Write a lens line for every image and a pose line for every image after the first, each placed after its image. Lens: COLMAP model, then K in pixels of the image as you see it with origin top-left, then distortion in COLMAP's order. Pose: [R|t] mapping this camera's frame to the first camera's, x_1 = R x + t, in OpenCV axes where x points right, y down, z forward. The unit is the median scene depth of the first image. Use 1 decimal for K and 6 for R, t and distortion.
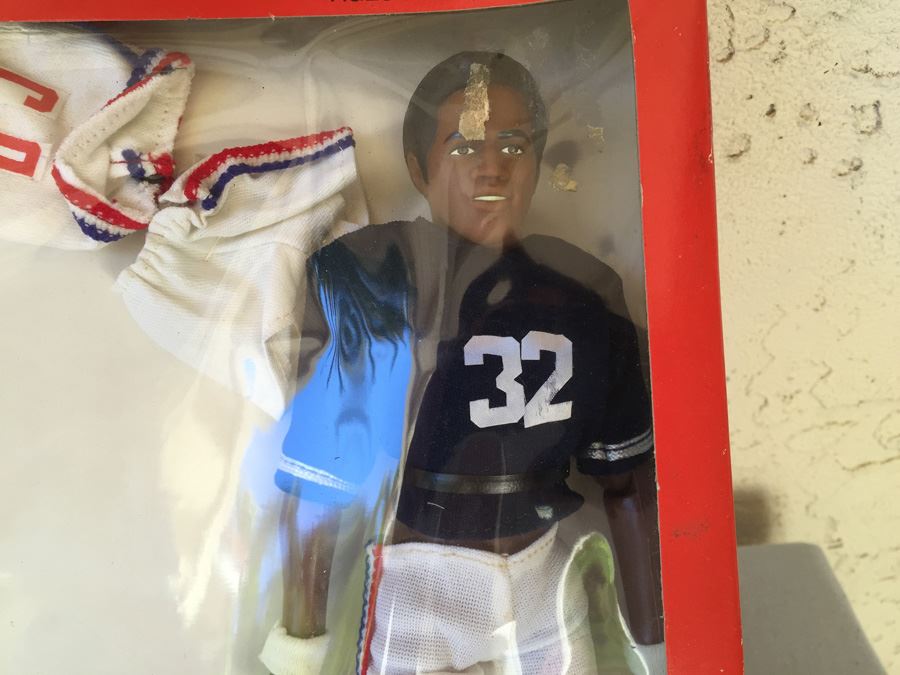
lens RADIAL K [[756.0, 0, 445.6], [0, 756.0, 344.2], [0, 0, 1]] dist [0.075173, -0.127301]
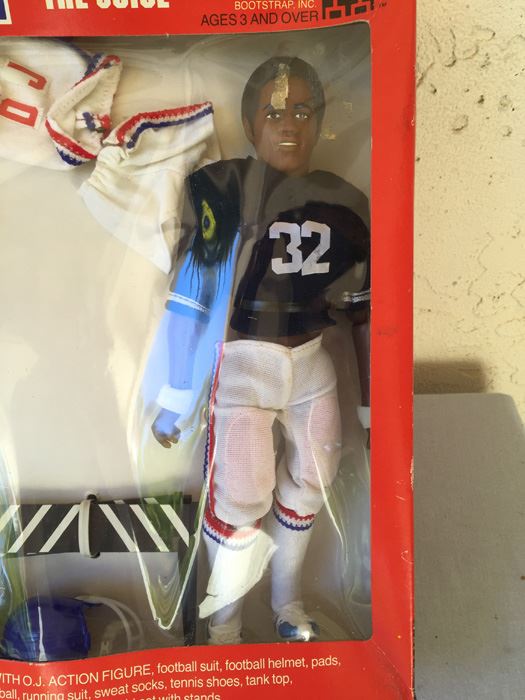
lens RADIAL K [[588.0, 0, 266.6], [0, 588.0, 362.7], [0, 0, 1]] dist [0.075173, -0.127301]
pose [[0.998358, 0.036431, -0.044205, 0.084936], [-0.031459, 0.993613, 0.108366, 0.158140], [0.047871, -0.106798, 0.993128, -0.408624]]
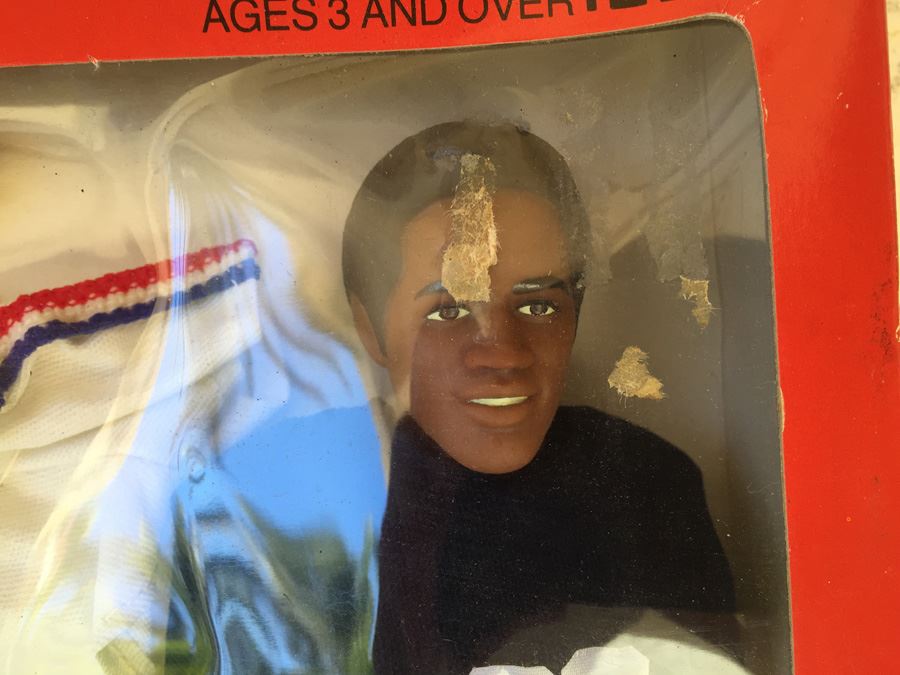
lens RADIAL K [[774.3, 0, 450.0], [0, 774.3, 337.5], [0, 0, 1]] dist [0.082049, -0.160863]
pose [[0.998979, -0.013721, 0.043044, -0.000901], [0.011649, 0.998778, 0.048030, -0.250827], [-0.043650, -0.047479, 0.997918, 0.416809]]
